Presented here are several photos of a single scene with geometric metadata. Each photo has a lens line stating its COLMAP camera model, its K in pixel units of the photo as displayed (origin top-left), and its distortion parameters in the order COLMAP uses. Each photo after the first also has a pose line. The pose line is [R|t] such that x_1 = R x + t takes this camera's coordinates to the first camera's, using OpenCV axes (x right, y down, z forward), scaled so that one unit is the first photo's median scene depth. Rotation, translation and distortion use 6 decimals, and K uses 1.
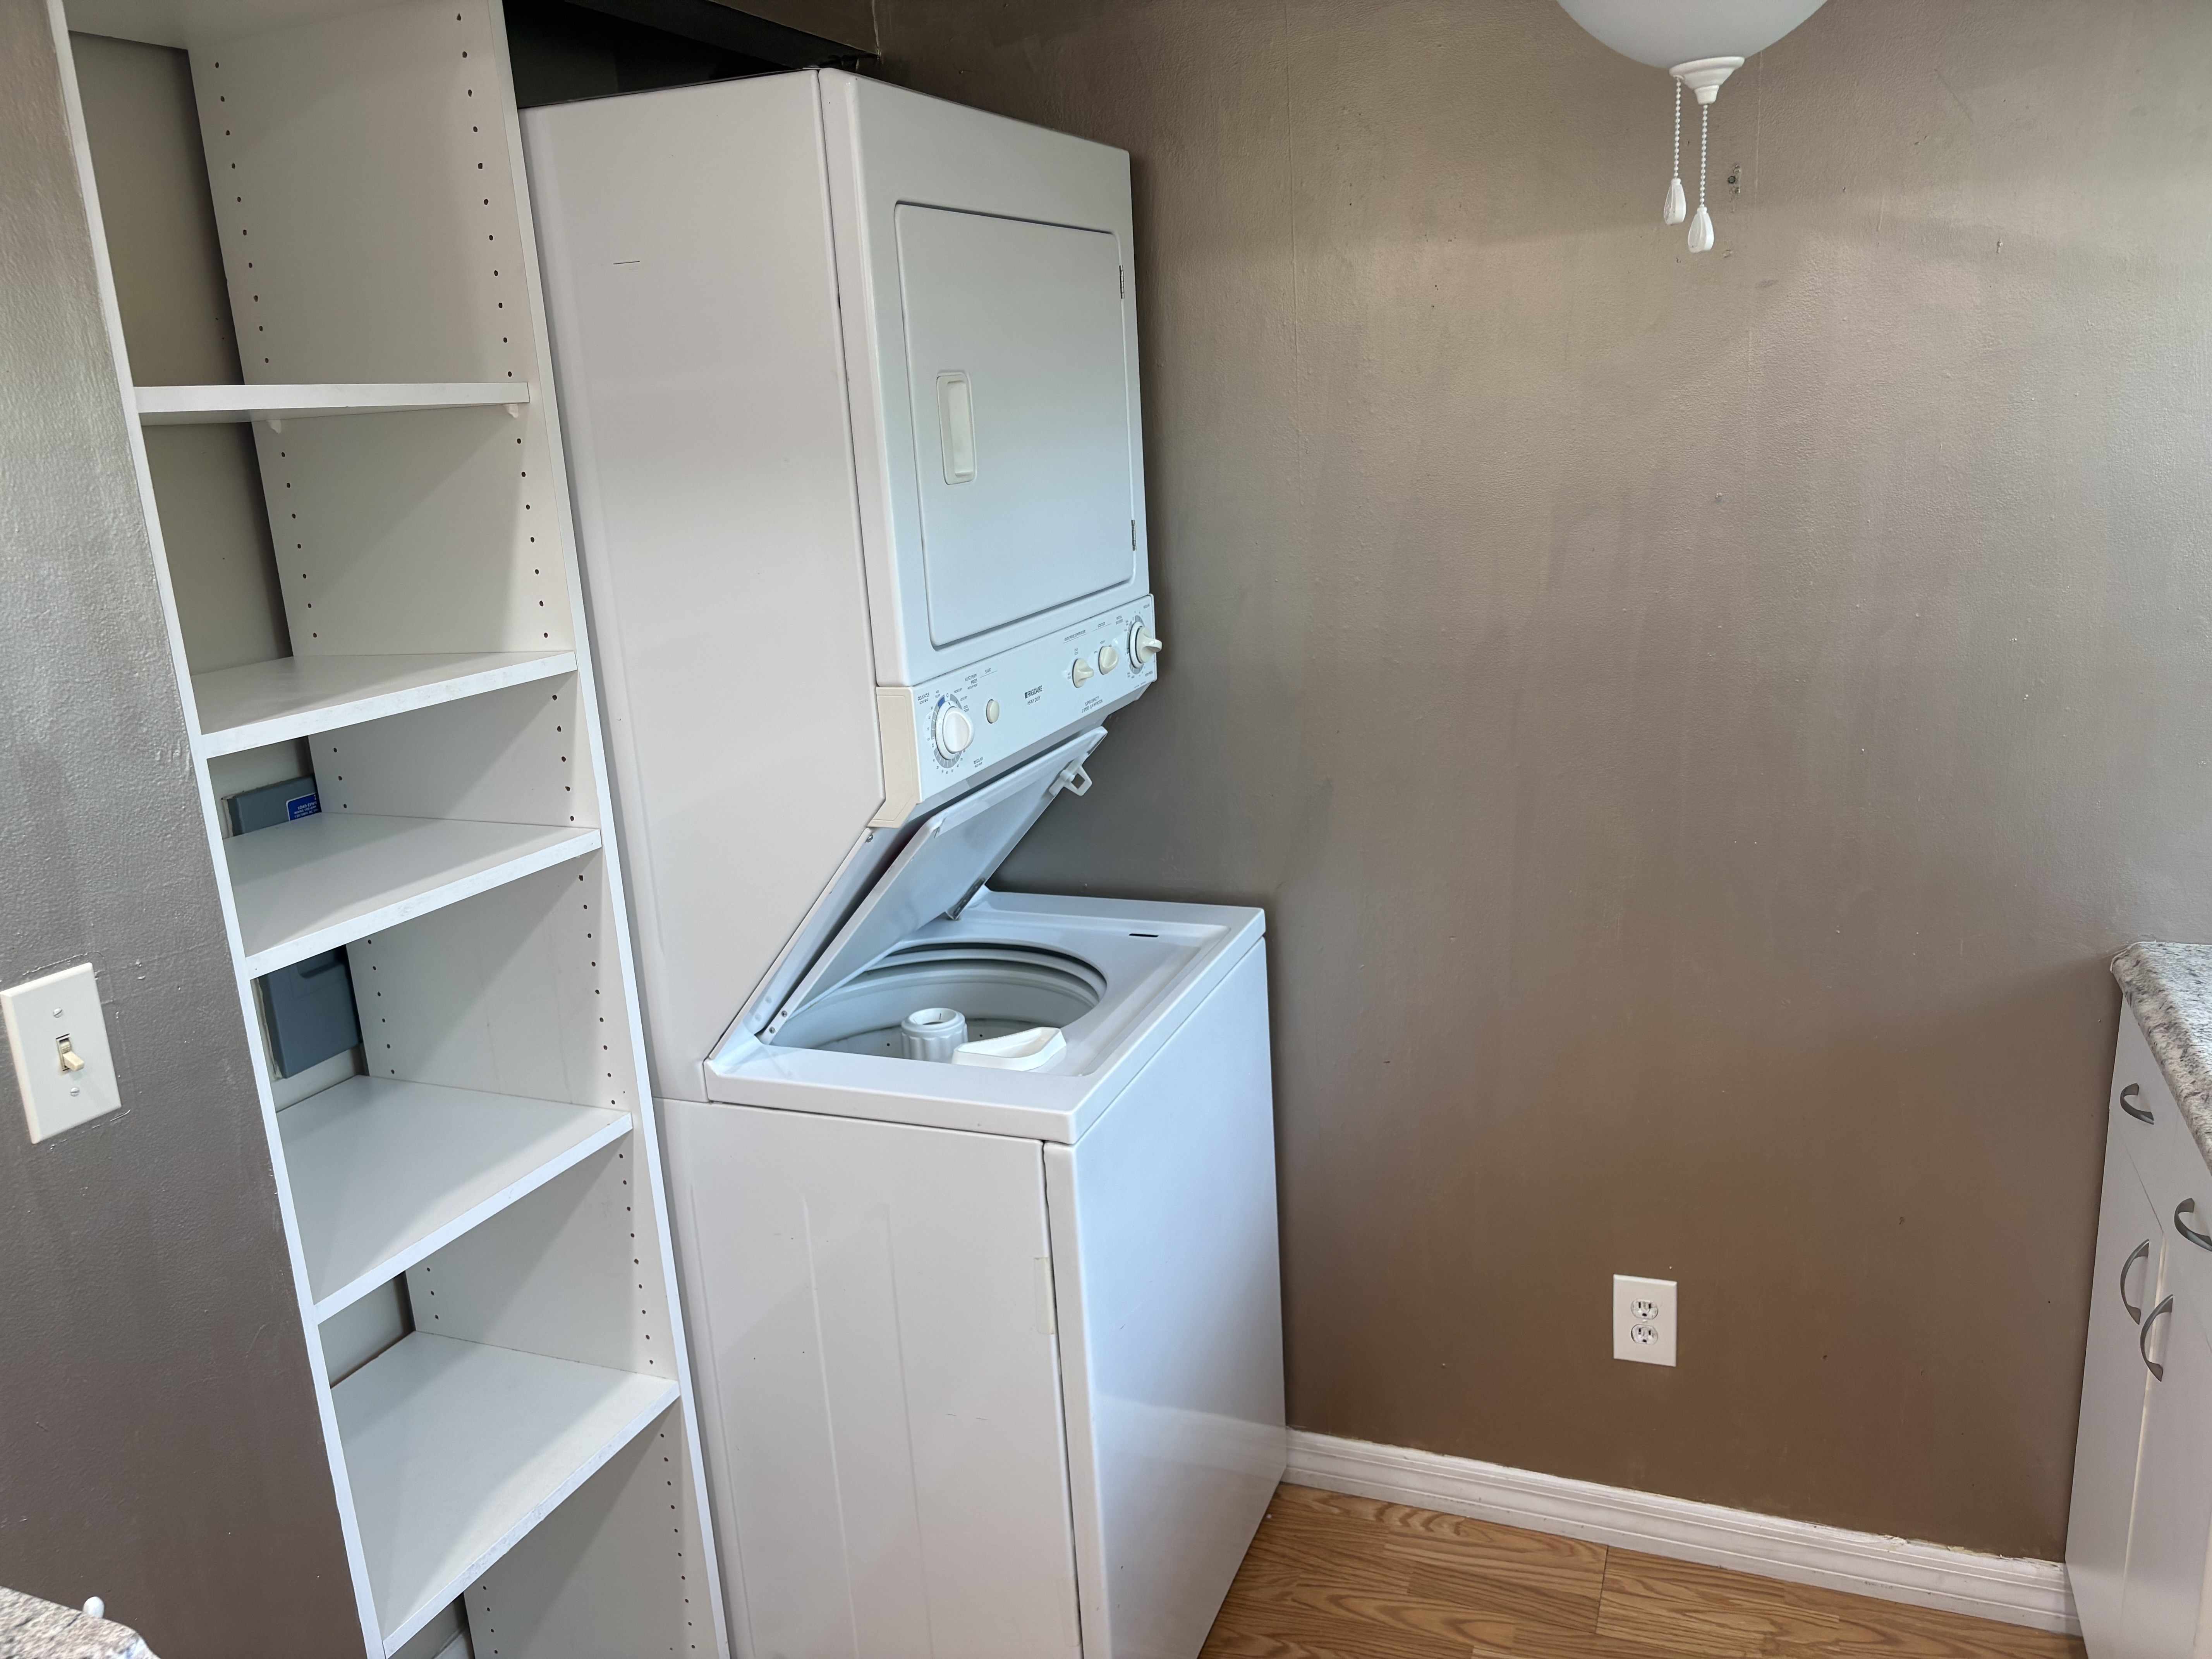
lens RADIAL K [[1677.0, 0, 1105.2], [0, 1677.0, 835.1], [0, 0, 1]] dist [0.040393, -0.034618]
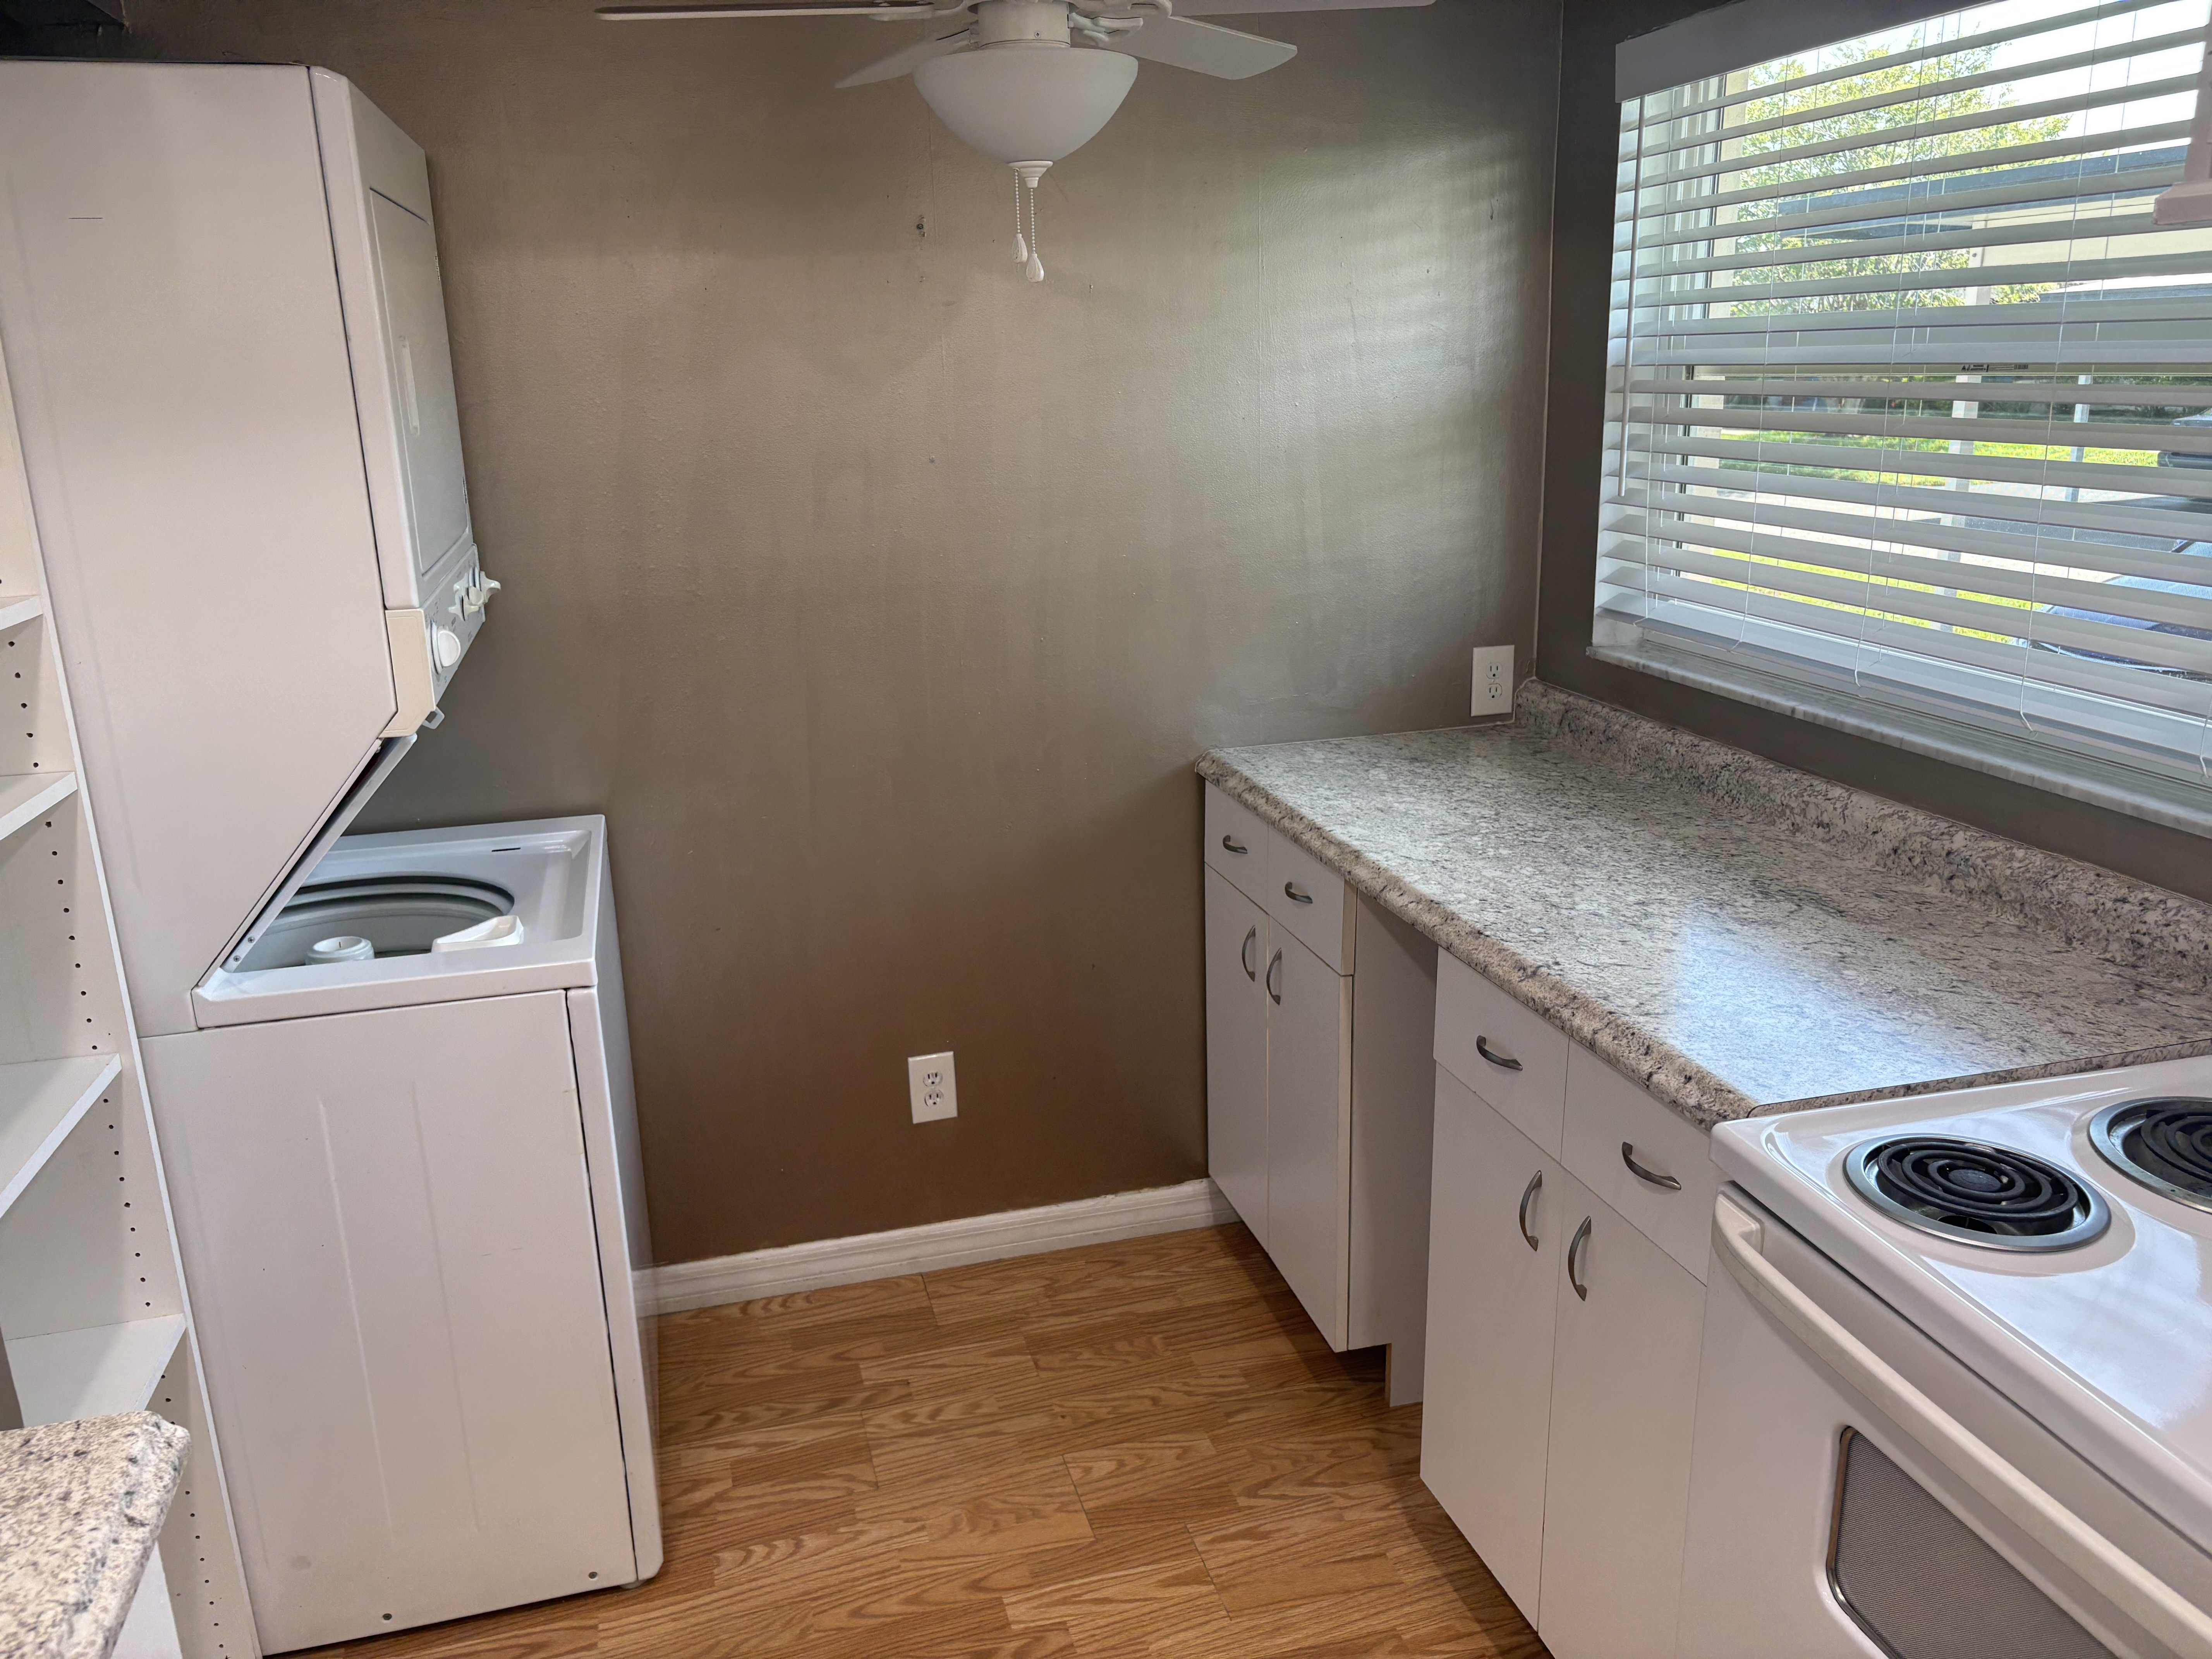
lens RADIAL K [[1677.0, 0, 1101.7], [0, 1677.0, 831.3], [0, 0, 1]] dist [0.040393, -0.034618]
pose [[0.799346, -0.127002, 0.587296, -0.376042], [0.131233, 0.990711, 0.035623, 0.070691], [-0.586365, 0.048598, 0.808588, -0.172166]]
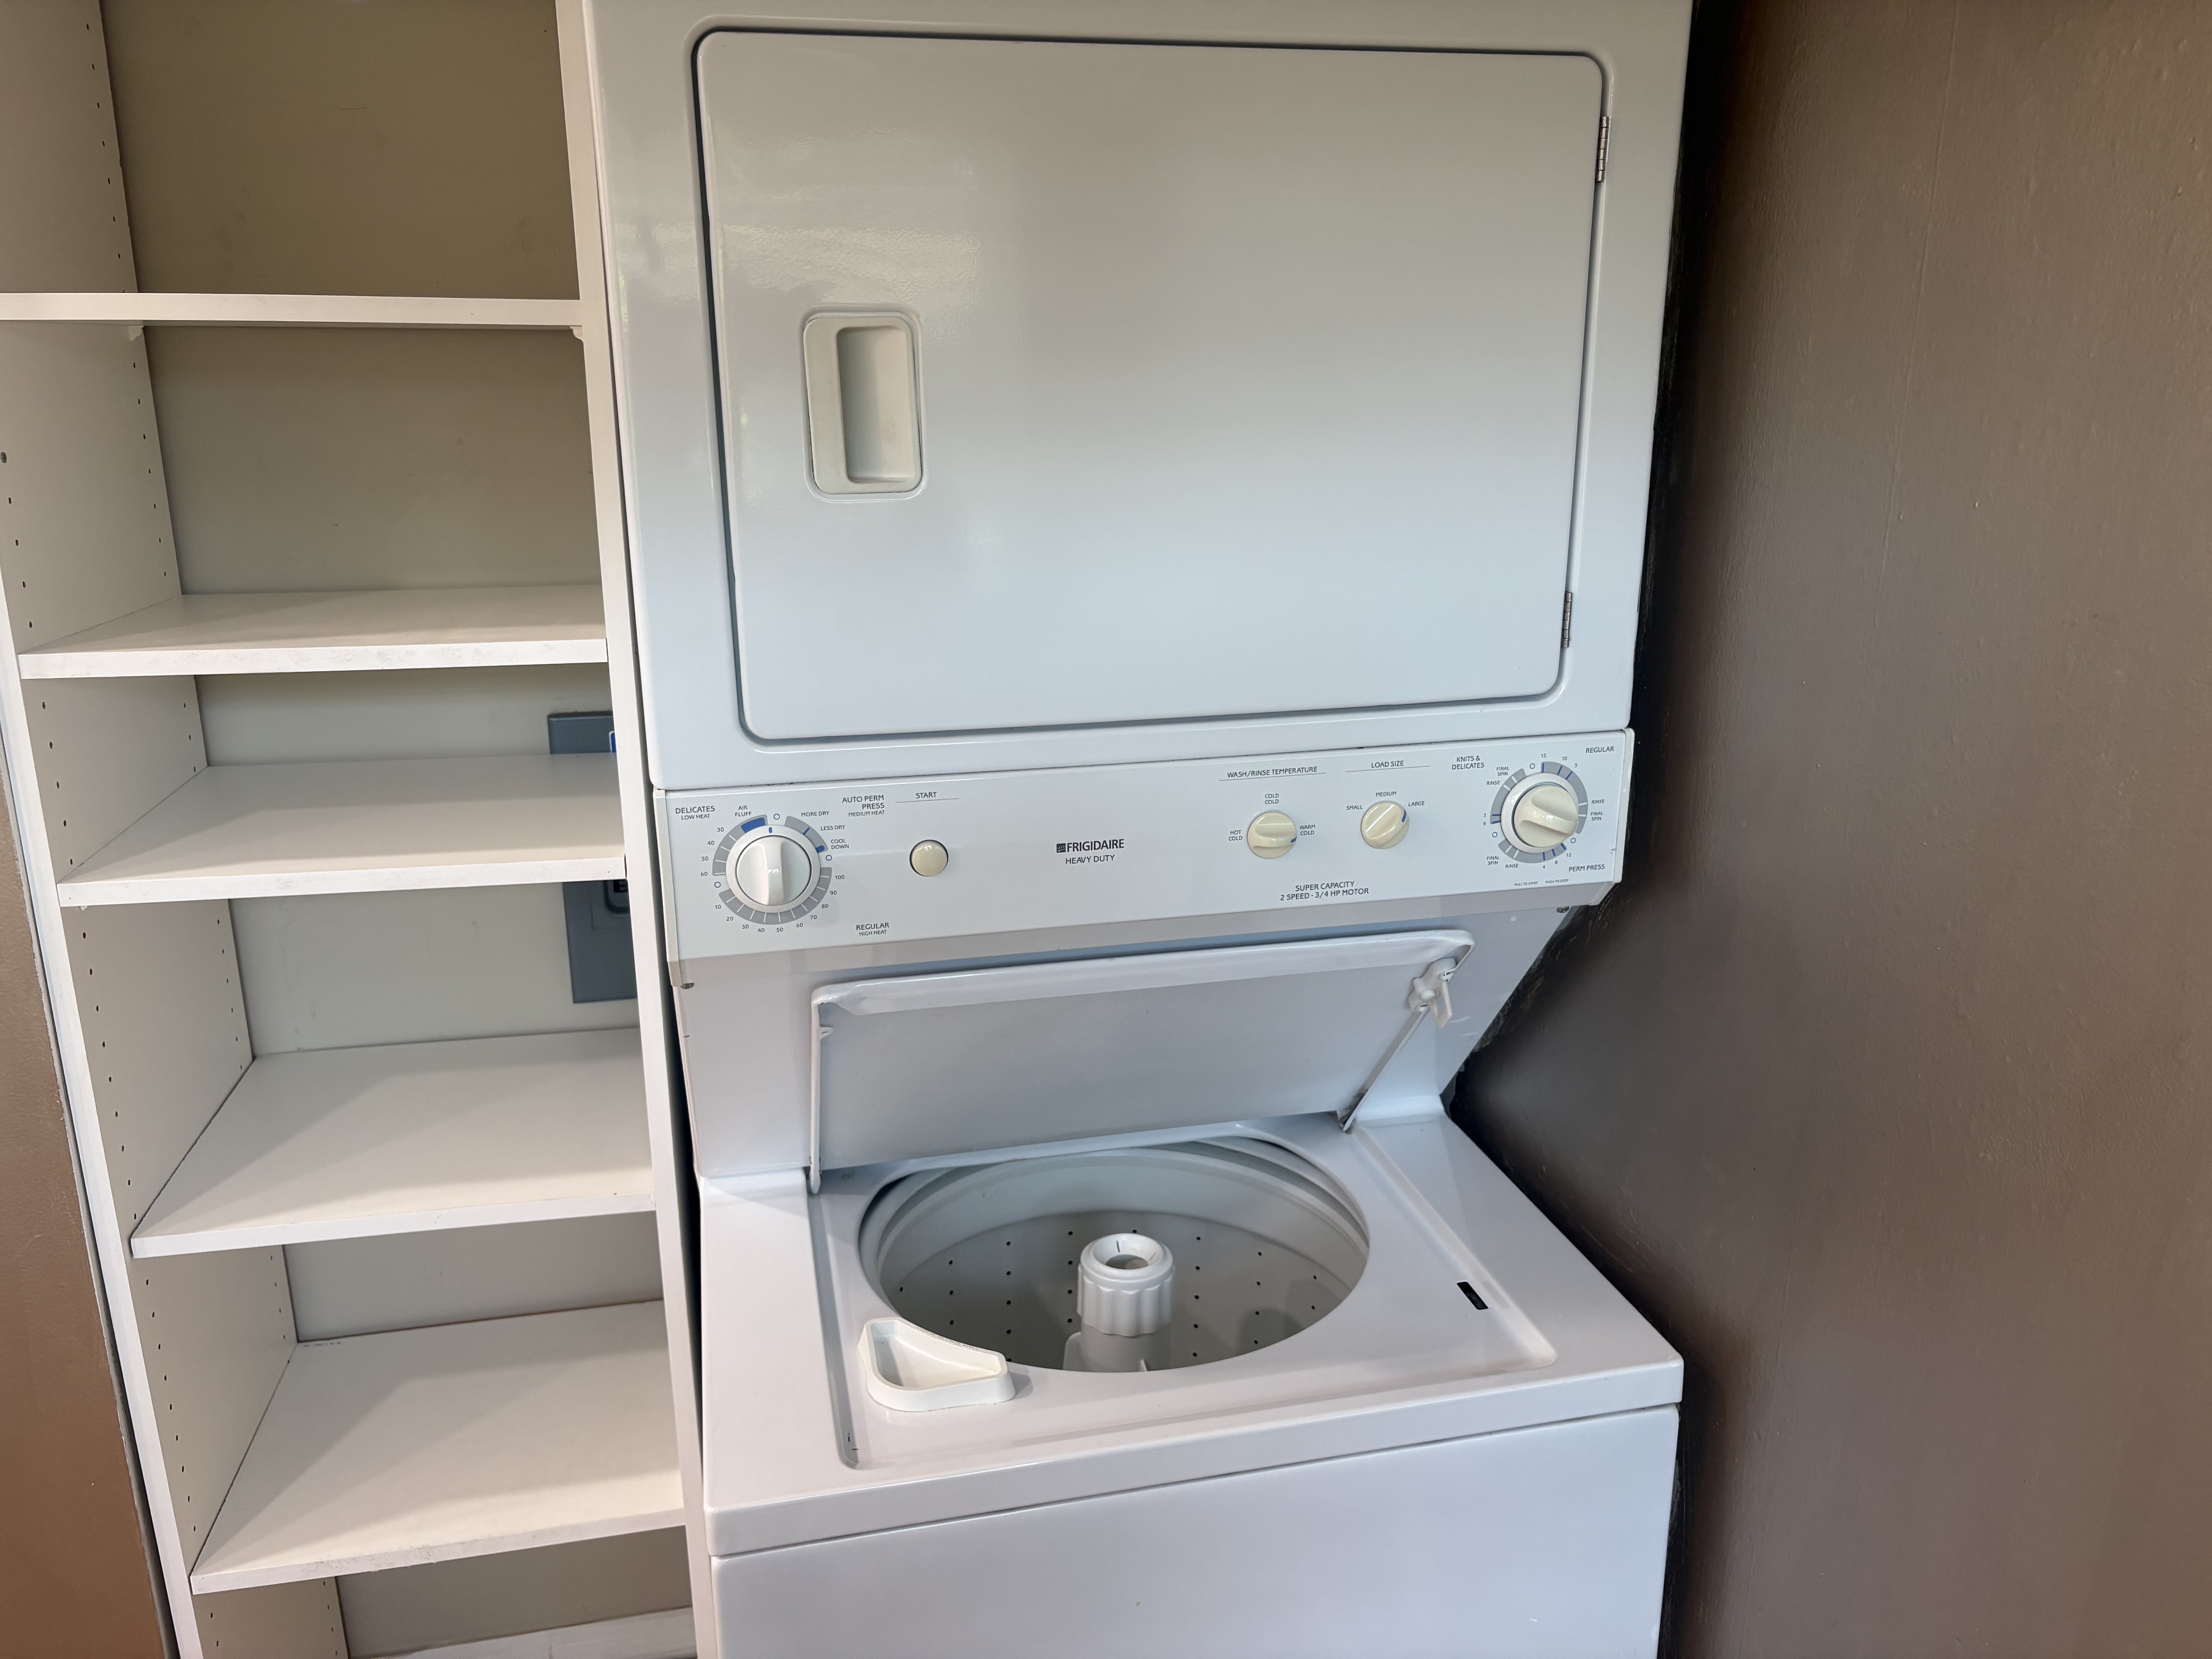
lens RADIAL K [[1677.0, 0, 1107.8], [0, 1677.0, 811.4], [0, 0, 1]] dist [0.040393, -0.034618]
pose [[0.562825, 0.276713, -0.778882, 0.420970], [-0.238280, 0.956613, 0.167673, -0.197402], [0.791486, 0.091222, 0.604341, 0.632336]]
